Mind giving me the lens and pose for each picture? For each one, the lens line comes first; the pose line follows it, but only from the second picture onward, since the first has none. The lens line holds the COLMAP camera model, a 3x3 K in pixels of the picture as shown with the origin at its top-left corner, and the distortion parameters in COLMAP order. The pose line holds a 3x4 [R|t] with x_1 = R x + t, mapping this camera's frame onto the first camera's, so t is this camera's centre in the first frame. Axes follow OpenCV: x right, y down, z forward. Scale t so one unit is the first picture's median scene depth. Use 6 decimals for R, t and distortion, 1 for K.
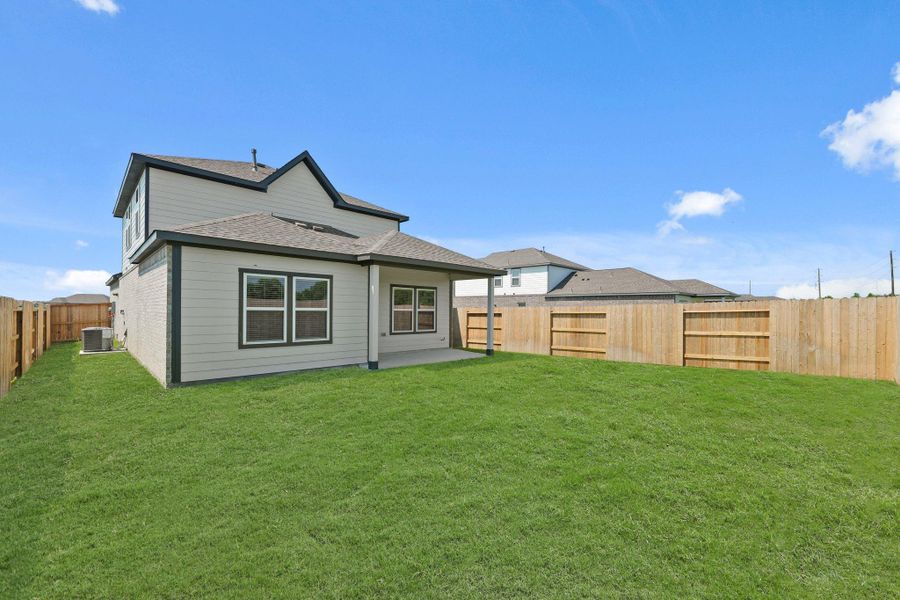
lens RADIAL K [[369.8, 0, 444.0], [0, 369.8, 308.3], [0, 0, 1]] dist [-0.002147, -0.000189]
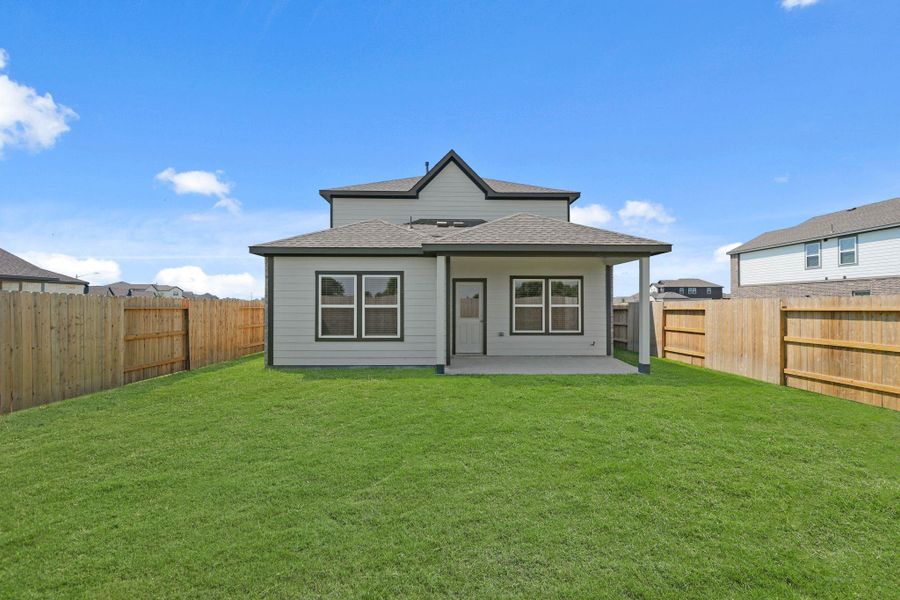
lens RADIAL K [[369.1, 0, 451.0], [0, 369.1, 295.5], [0, 0, 1]] dist [-0.002765, -0.000148]
pose [[0.737185, -0.024012, -0.675264, 0.313343], [0.009748, 0.999642, -0.024906, 0.000308], [0.675620, 0.011778, 0.737156, 0.260818]]
